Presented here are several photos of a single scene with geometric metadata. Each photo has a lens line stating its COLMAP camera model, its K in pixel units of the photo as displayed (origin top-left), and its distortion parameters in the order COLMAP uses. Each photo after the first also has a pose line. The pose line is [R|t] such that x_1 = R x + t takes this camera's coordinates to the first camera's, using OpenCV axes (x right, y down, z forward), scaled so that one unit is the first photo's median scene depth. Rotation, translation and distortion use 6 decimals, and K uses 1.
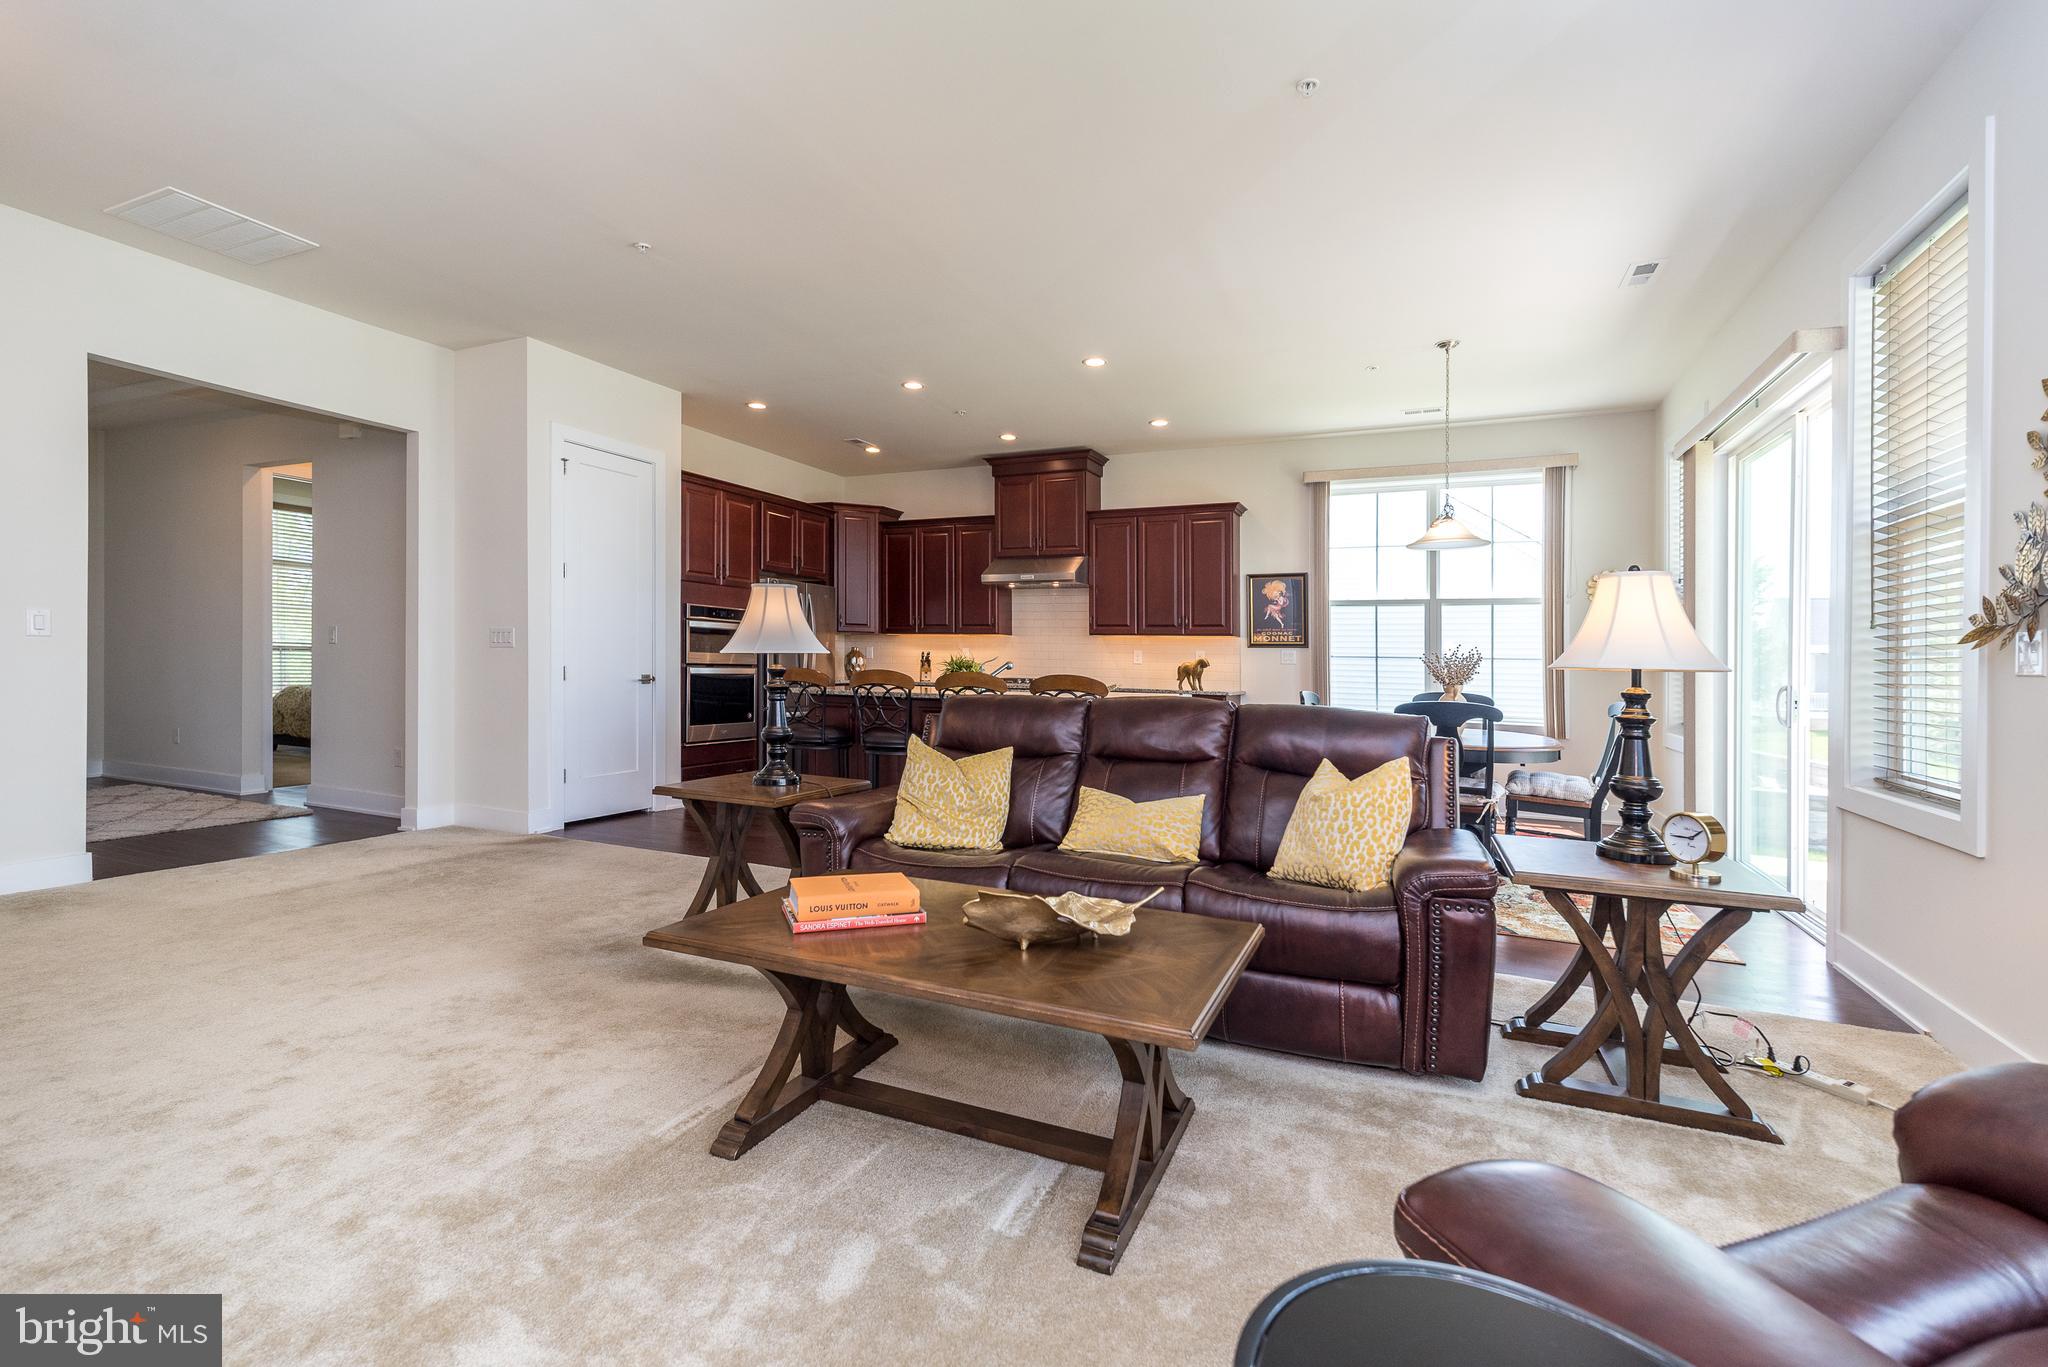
lens RADIAL K [[898.7, 0, 1025.6], [0, 898.7, 671.8], [0, 0, 1]] dist [0.001440, 0.000568]
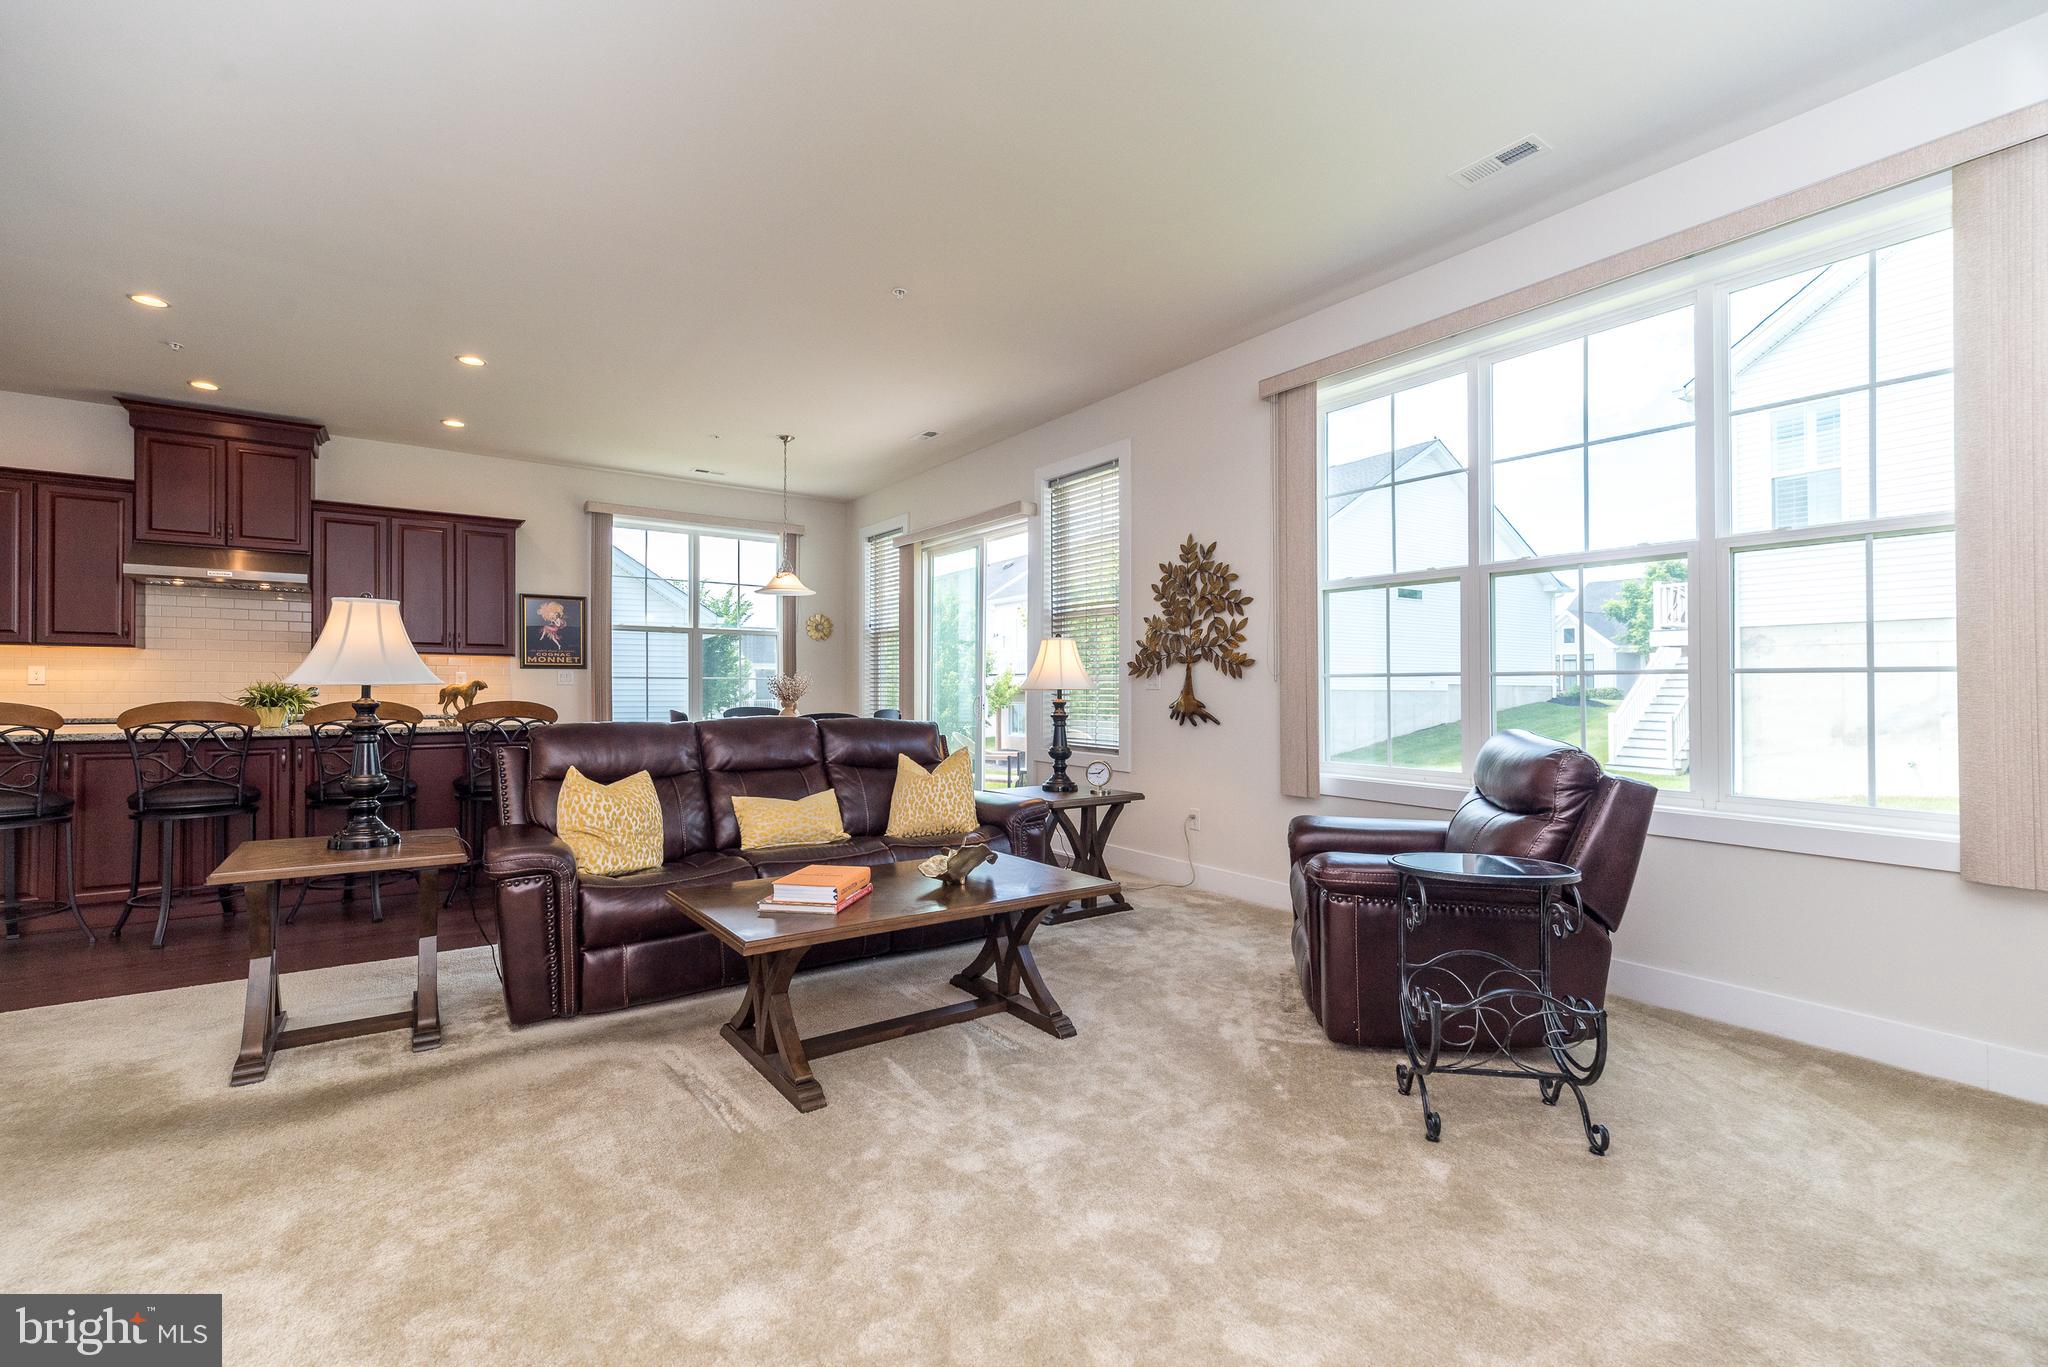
lens RADIAL K [[898.7, 0, 1025.6], [0, 898.7, 671.8], [0, 0, 1]] dist [0.001440, 0.000568]
pose [[0.501711, 0.000425, 0.865035, -0.340572], [0.012752, 0.999888, -0.007888, -0.008859], [-0.864941, 0.014988, 0.501650, 0.040113]]
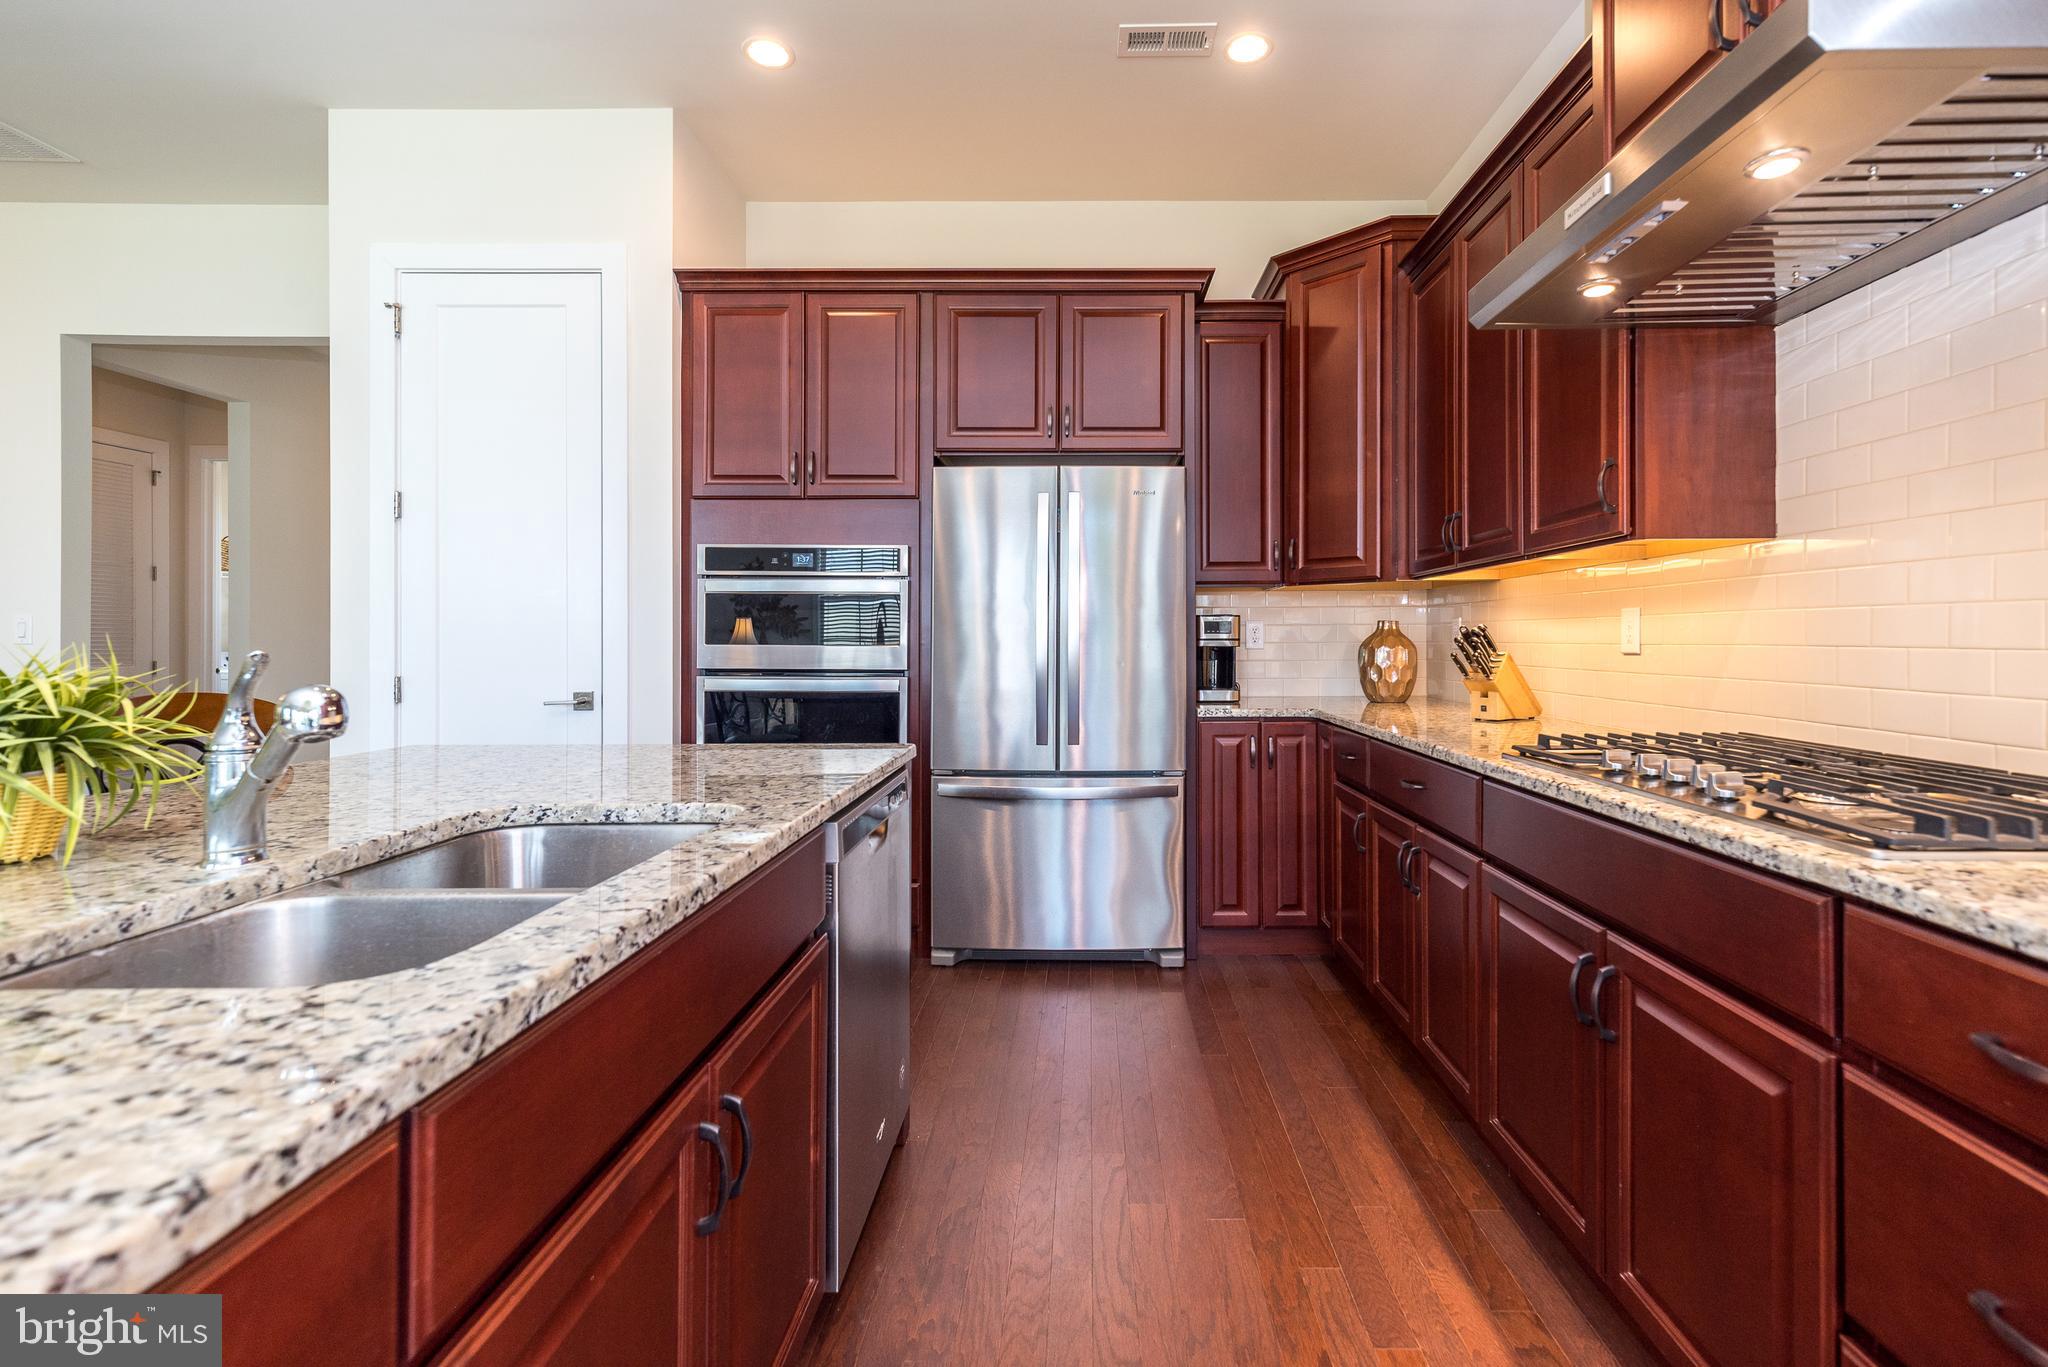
lens RADIAL K [[918.5, 0, 1019.3], [0, 918.5, 645.7], [0, 0, 1]] dist [0.001910, 0.000313]
pose [[0.413499, -0.014390, -0.910391, 0.129977], [-0.000353, 0.999872, -0.015965, -0.013066], [0.910504, 0.006923, 0.413441, 0.887244]]
